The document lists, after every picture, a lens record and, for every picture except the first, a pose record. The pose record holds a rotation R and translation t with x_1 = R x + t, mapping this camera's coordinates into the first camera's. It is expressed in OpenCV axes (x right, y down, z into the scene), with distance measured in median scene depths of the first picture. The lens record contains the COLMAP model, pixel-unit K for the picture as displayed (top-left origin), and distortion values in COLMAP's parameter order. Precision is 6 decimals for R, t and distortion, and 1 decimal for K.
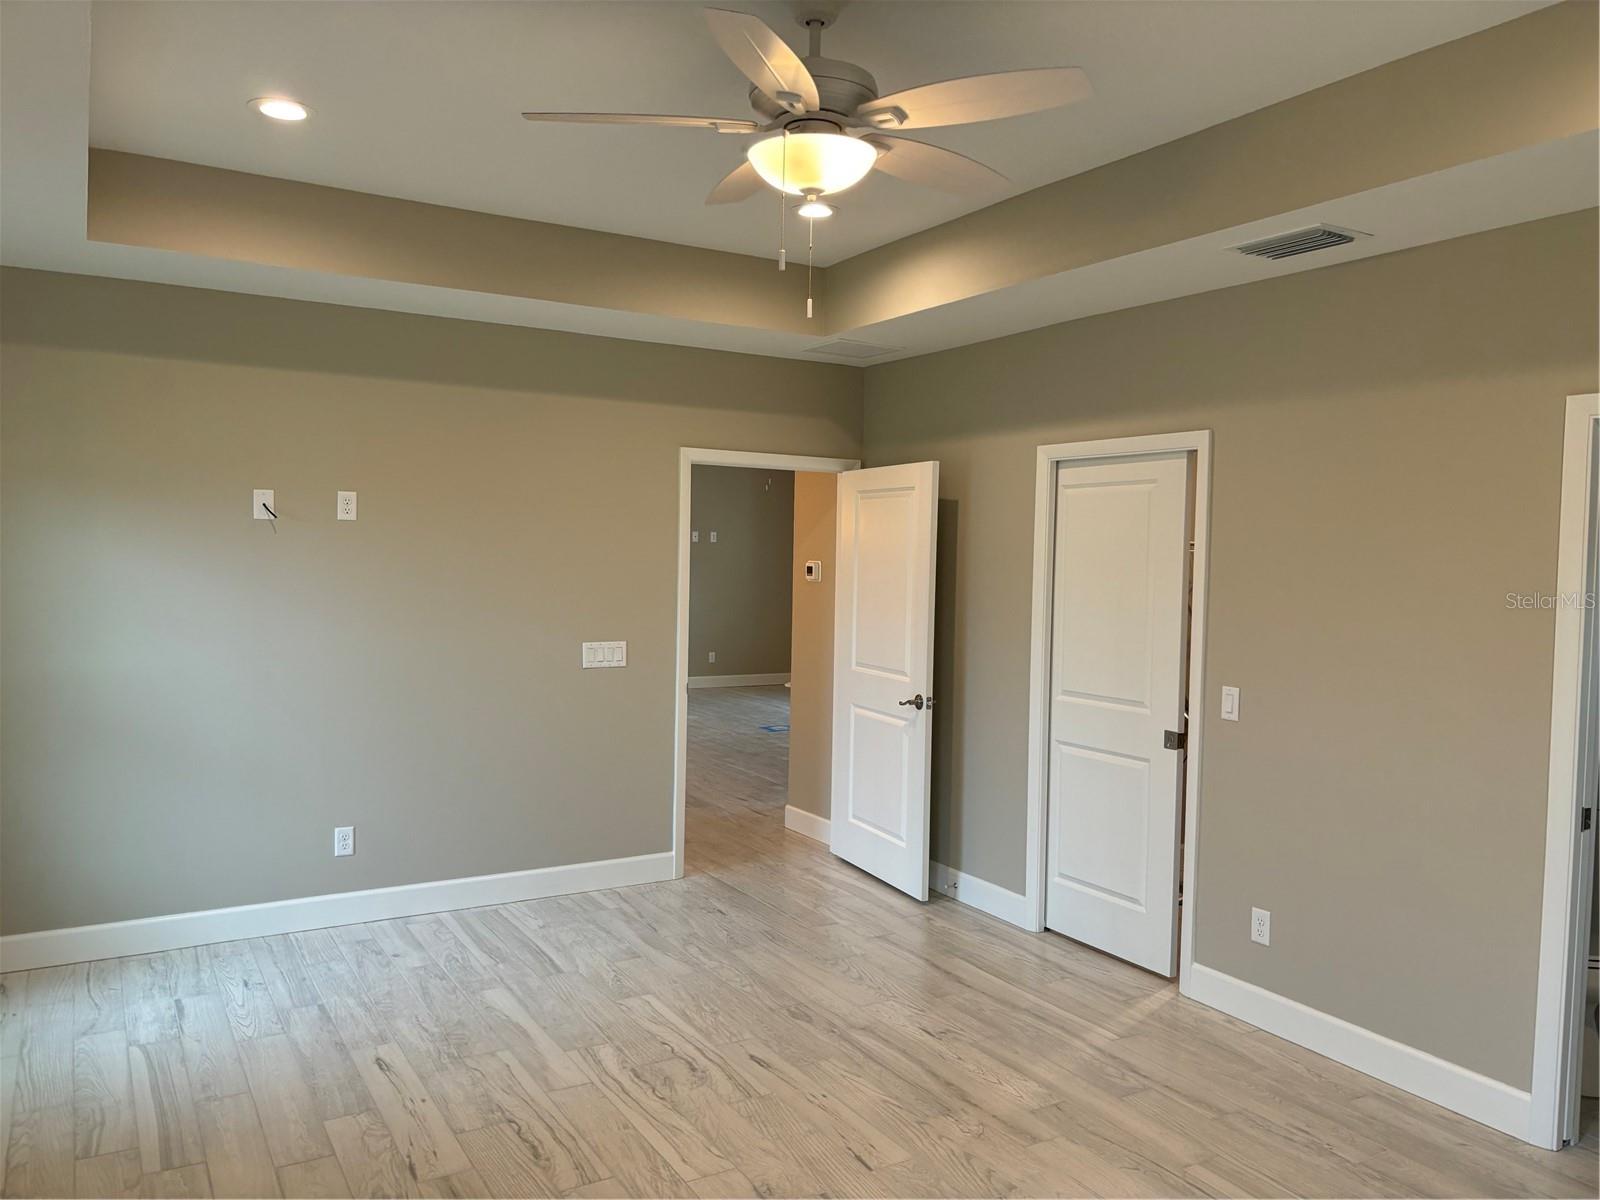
lens RADIAL K [[1209.5, 0, 800.3], [0, 1209.5, 601.8], [0, 0, 1]] dist [0.030430, -0.010914]
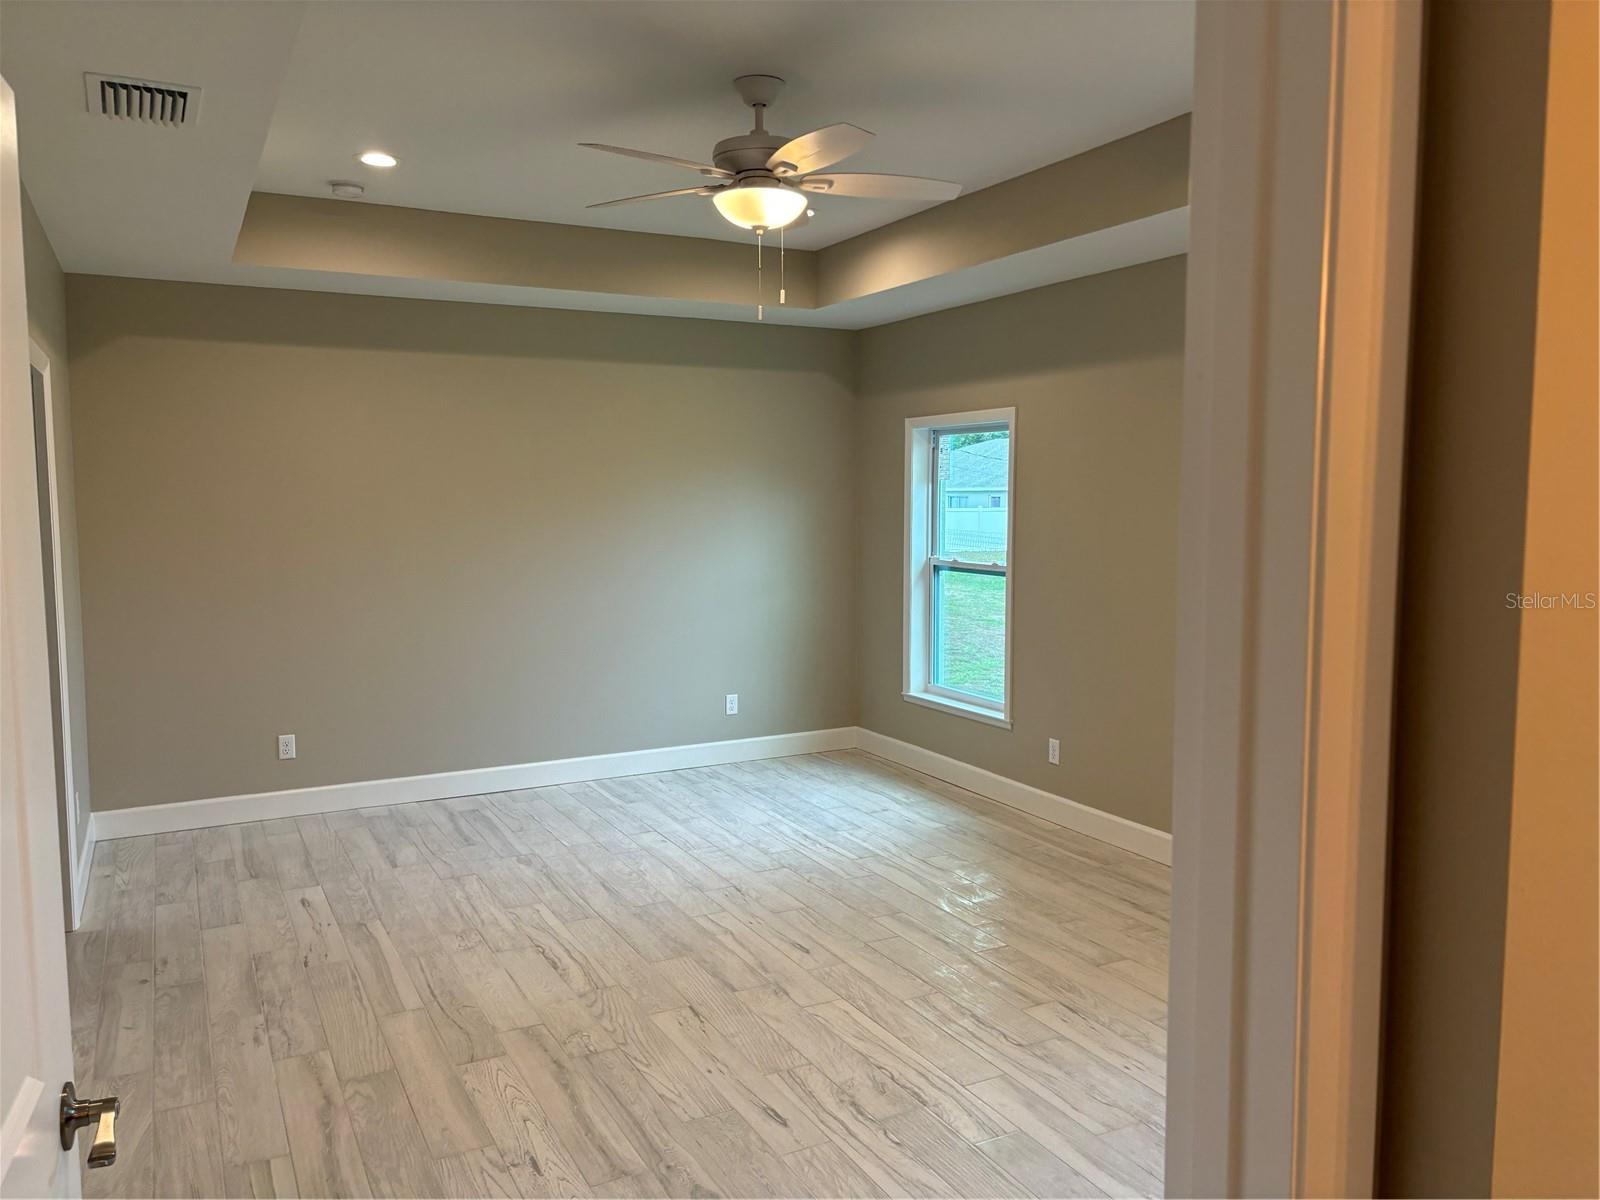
lens RADIAL K [[1209.5, 0, 809.3], [0, 1209.5, 590.0], [0, 0, 1]] dist [0.030430, -0.010914]
pose [[-0.998985, -0.023040, 0.038696, -0.083871], [-0.017965, 0.991774, 0.126733, -0.080823], [-0.041298, 0.125909, -0.991182, 1.855288]]
